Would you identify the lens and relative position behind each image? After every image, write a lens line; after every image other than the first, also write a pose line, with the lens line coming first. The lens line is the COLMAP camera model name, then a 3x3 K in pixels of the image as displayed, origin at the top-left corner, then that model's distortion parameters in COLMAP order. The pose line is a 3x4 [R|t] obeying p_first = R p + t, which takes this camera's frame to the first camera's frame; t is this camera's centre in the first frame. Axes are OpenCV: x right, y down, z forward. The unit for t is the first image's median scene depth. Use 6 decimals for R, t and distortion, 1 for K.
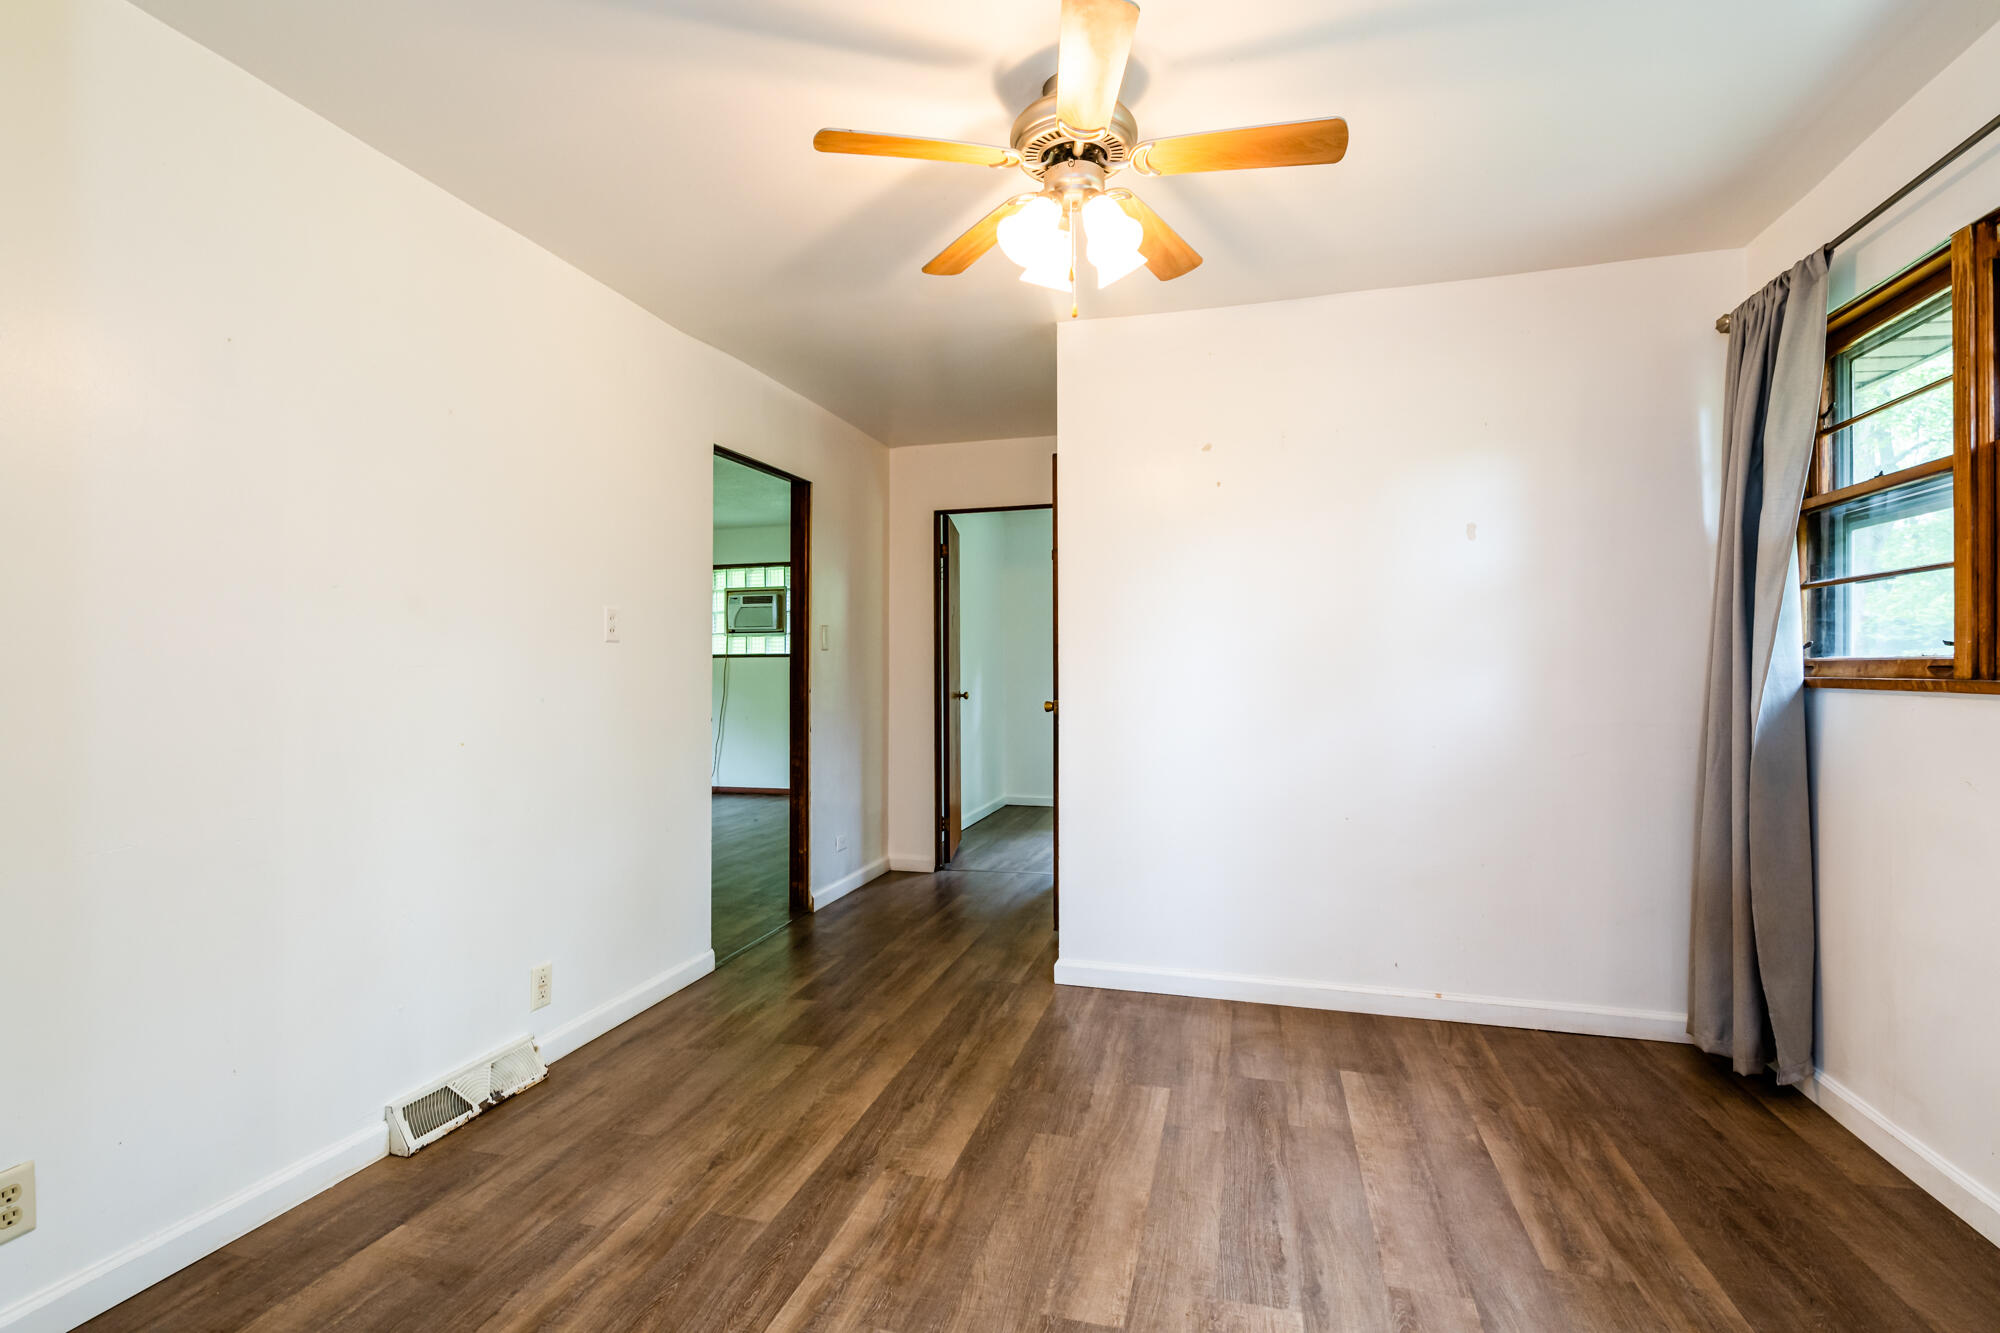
lens RADIAL K [[937.9, 0, 1003.4], [0, 937.9, 680.4], [0, 0, 1]] dist [-0.000213, -0.001104]
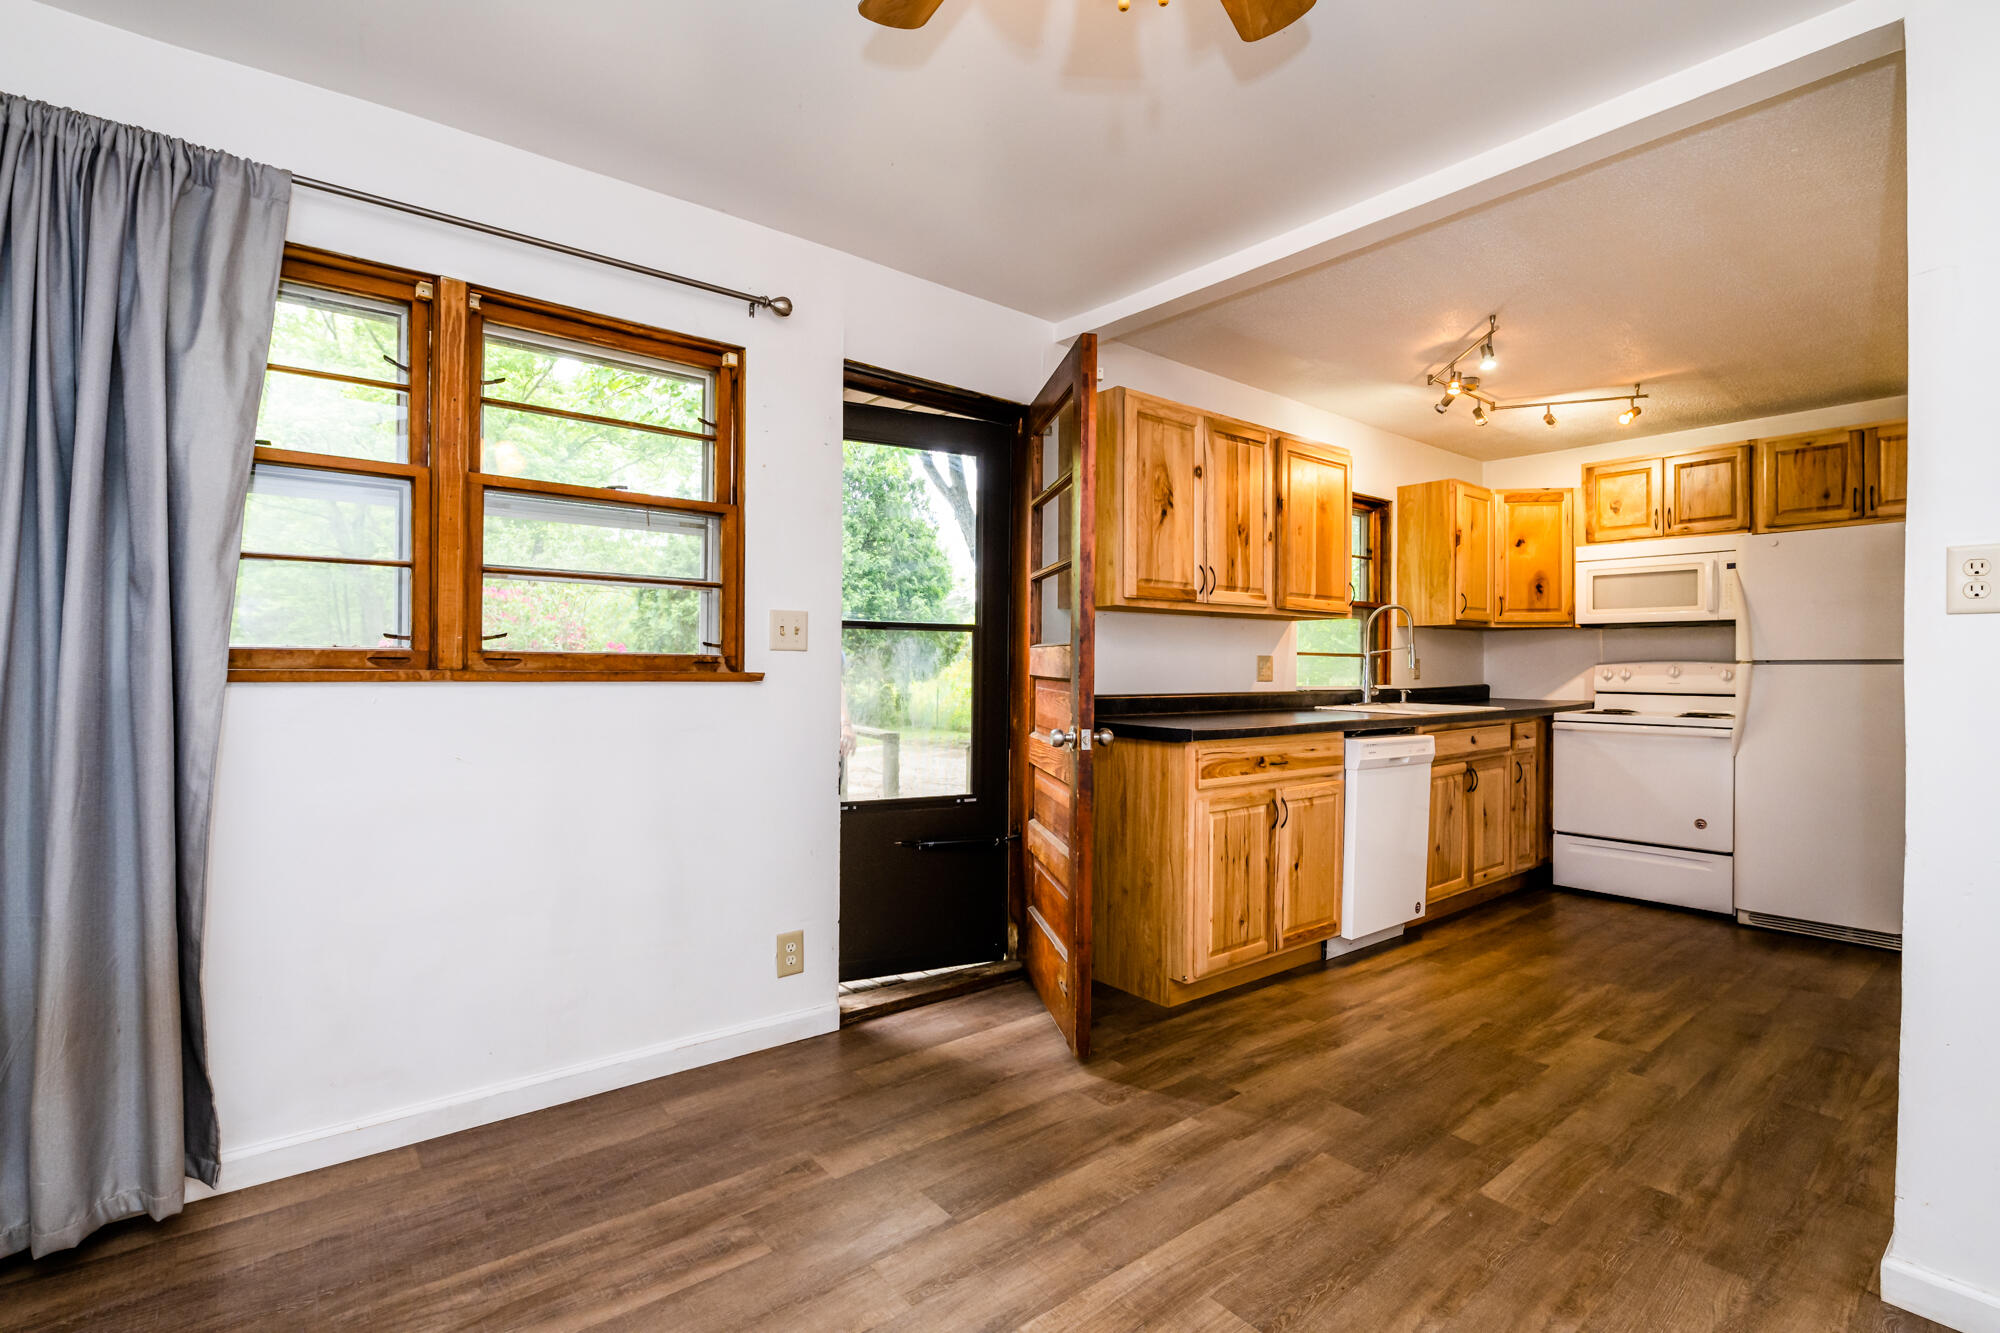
lens RADIAL K [[937.9, 0, 1001.4], [0, 937.9, 666.5], [0, 0, 1]] dist [-0.000213, -0.001104]
pose [[-0.816321, -0.014382, 0.577420, -0.191735], [-0.010172, 0.999893, 0.010523, -0.024669], [-0.577509, 0.002717, -0.816380, 1.536473]]
